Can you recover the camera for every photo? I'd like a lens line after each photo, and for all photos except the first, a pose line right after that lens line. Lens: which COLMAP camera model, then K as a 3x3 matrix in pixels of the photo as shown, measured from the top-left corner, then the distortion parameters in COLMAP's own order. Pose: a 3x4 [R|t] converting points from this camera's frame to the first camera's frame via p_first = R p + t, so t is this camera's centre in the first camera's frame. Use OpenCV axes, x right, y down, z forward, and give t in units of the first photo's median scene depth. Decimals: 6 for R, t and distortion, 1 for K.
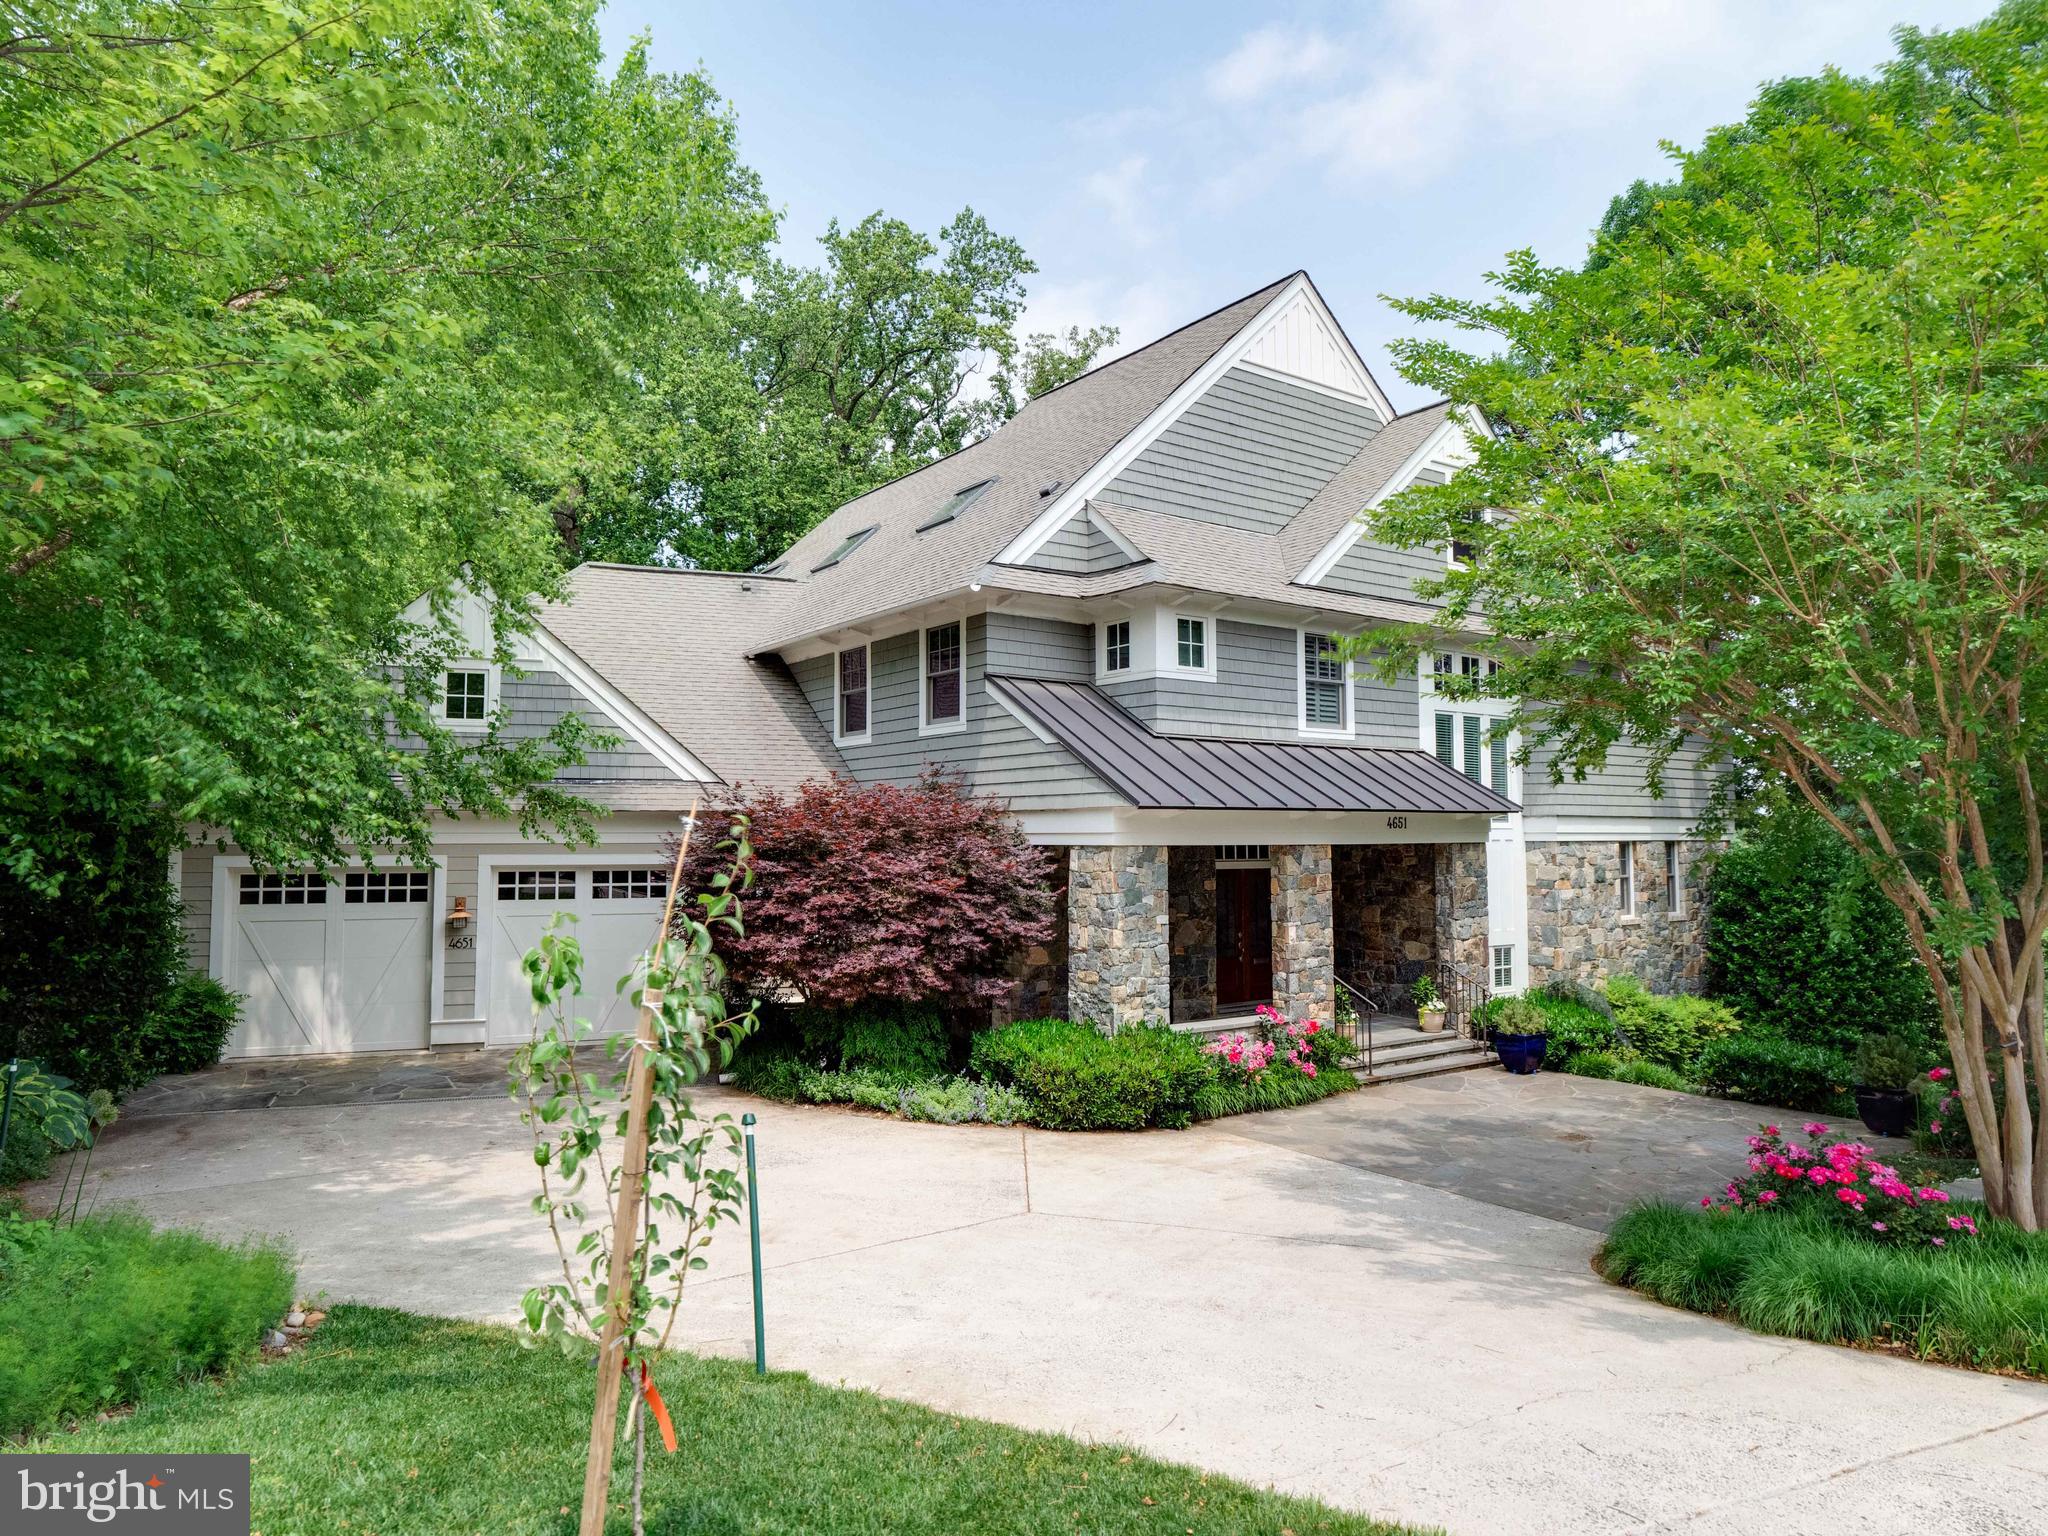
lens RADIAL K [[1171.0, 0, 1021.7], [0, 1171.0, 762.3], [0, 0, 1]] dist [-0.002064, 0.000030]
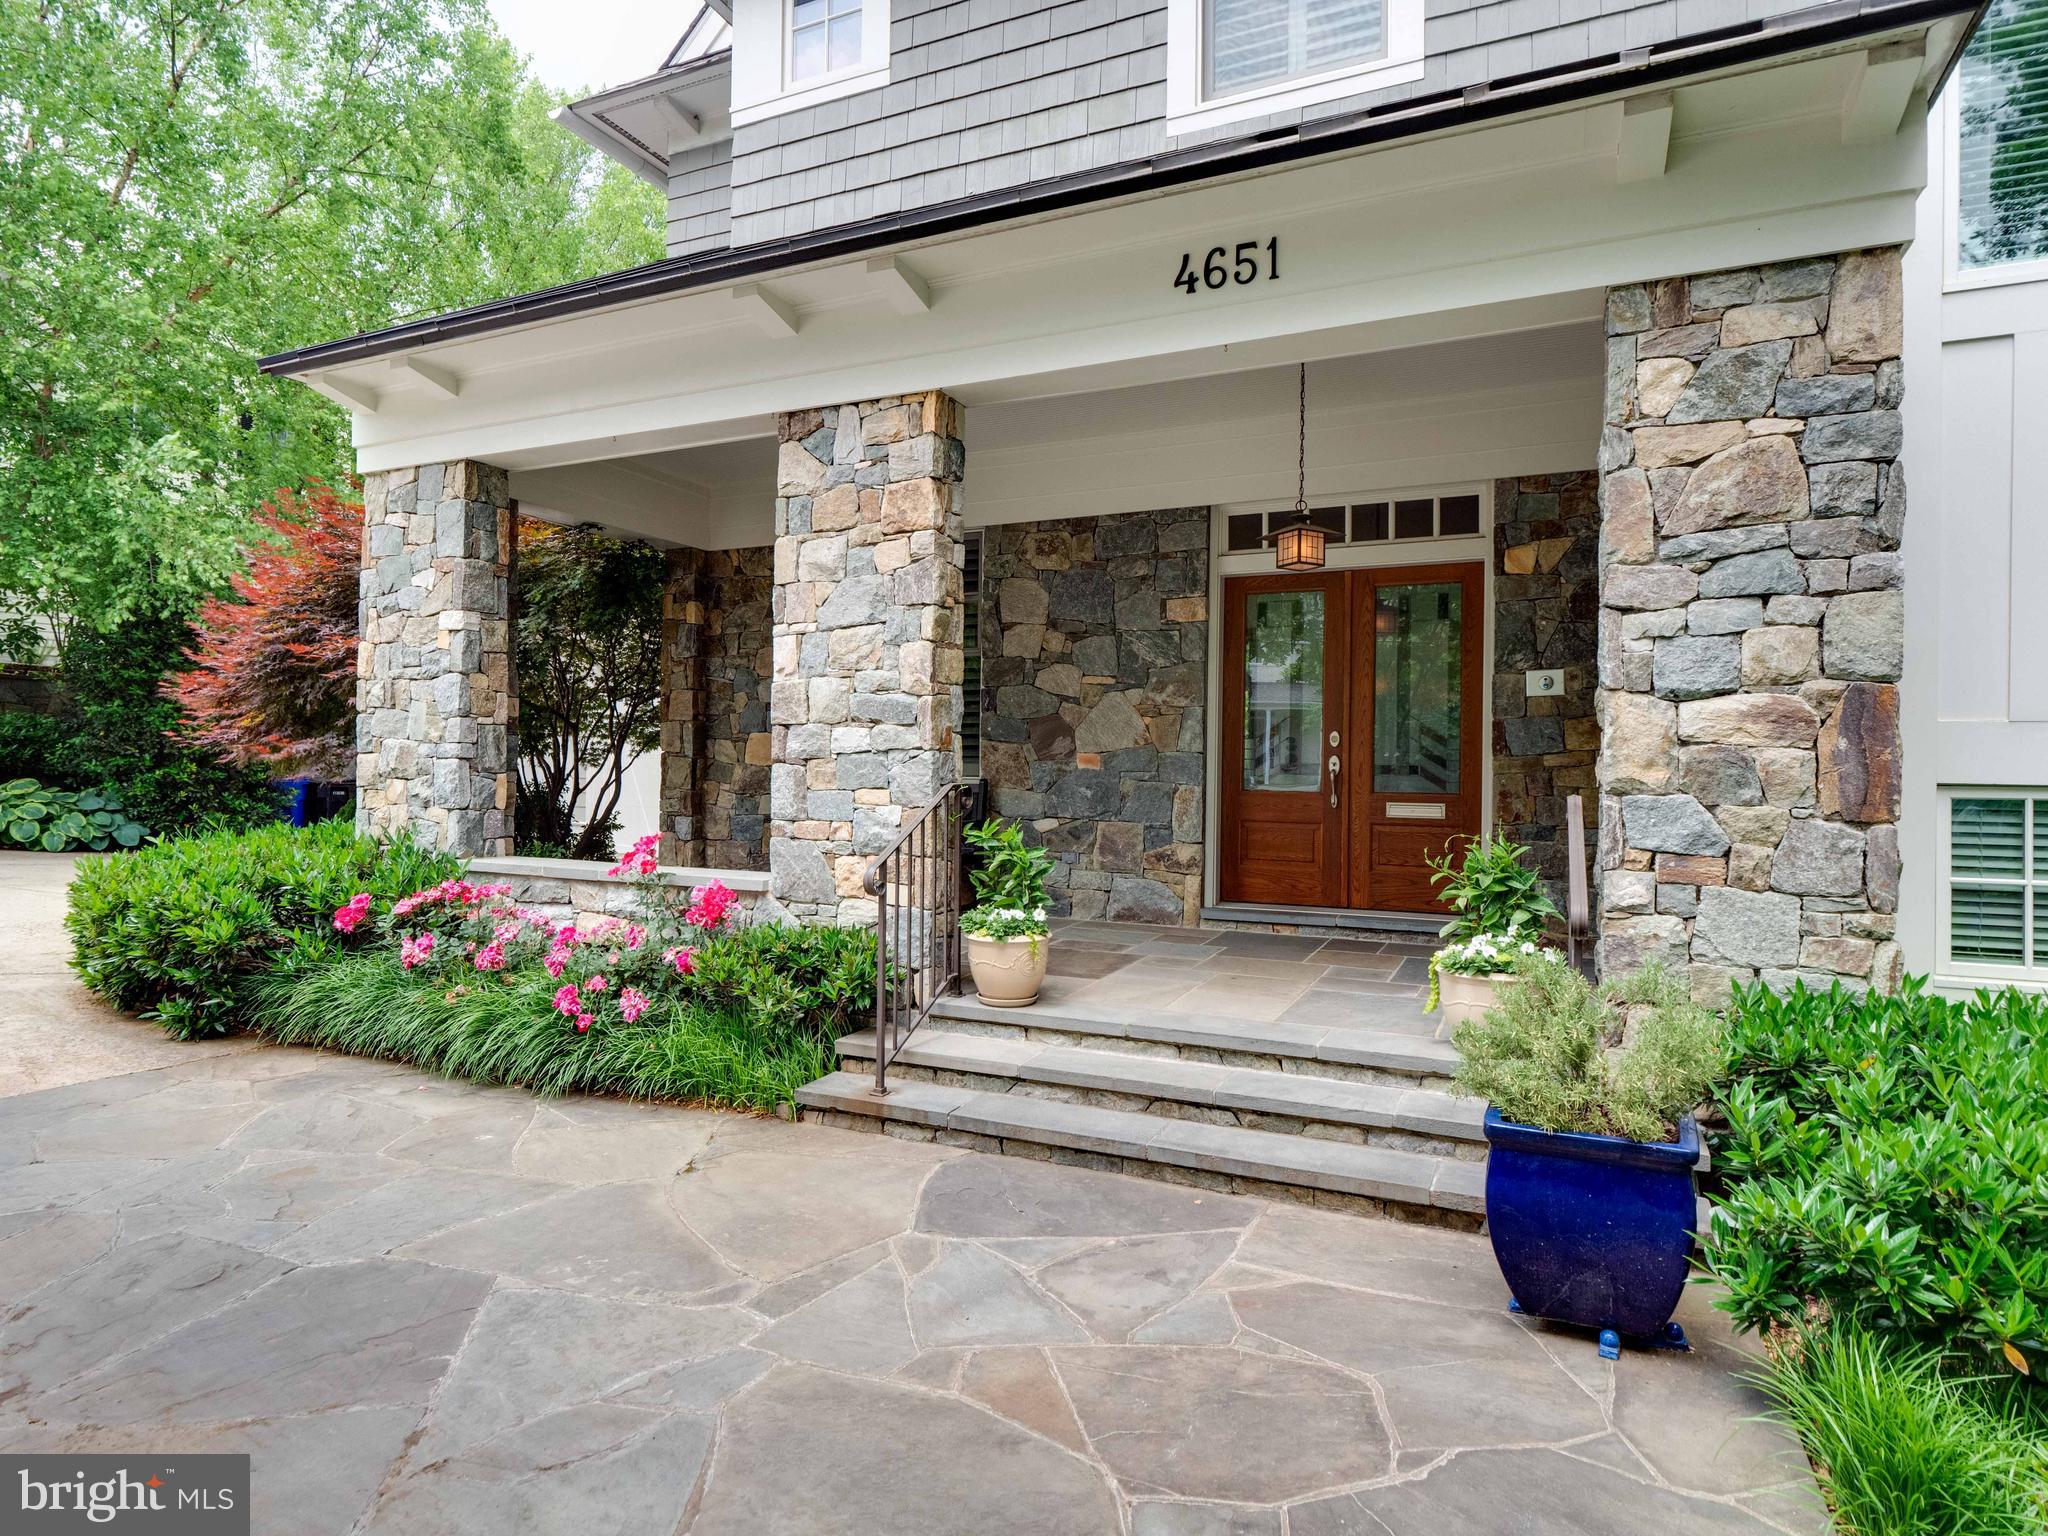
lens RADIAL K [[1171.0, 0, 1021.7], [0, 1171.0, 762.3], [0, 0, 1]] dist [-0.002064, 0.000030]
pose [[0.508309, -0.002397, -0.861172, 0.572158], [0.047506, 0.998552, 0.025261, 0.170577], [0.859864, -0.053751, 0.507686, 0.862129]]
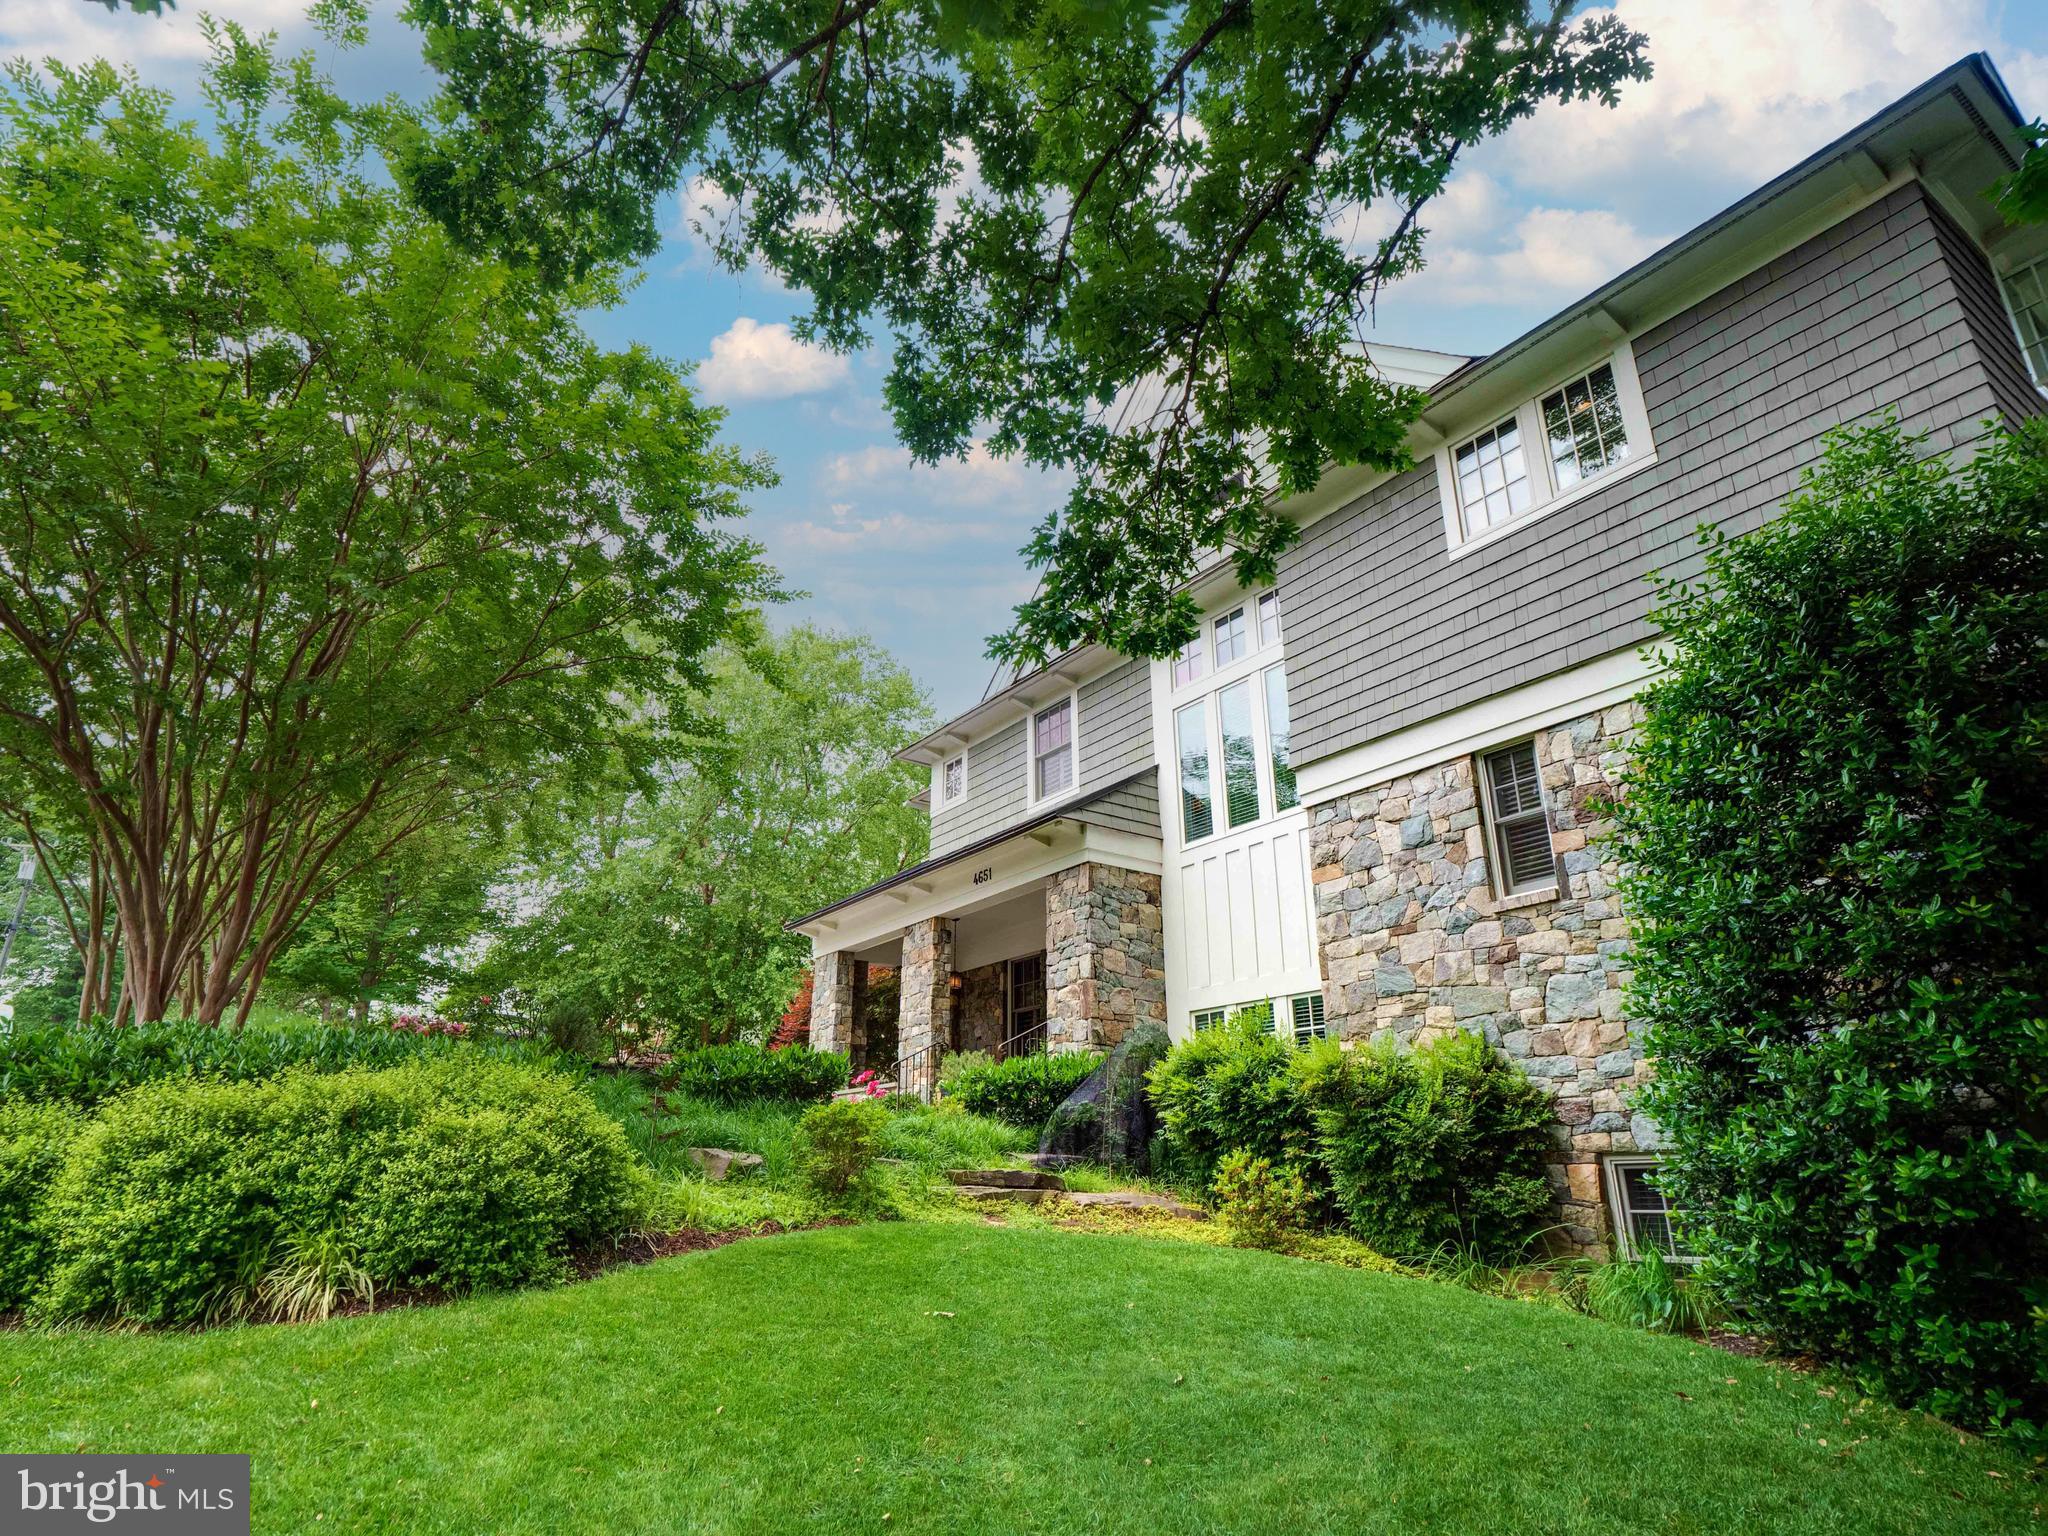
lens RADIAL K [[1171.0, 0, 1021.7], [0, 1171.0, 762.3], [0, 0, 1]] dist [-0.002064, 0.000030]
pose [[0.017720, -0.350450, -0.936414, 1.335098], [0.067962, 0.934817, -0.348567, 0.320068], [0.997531, -0.057464, 0.040383, 1.063318]]
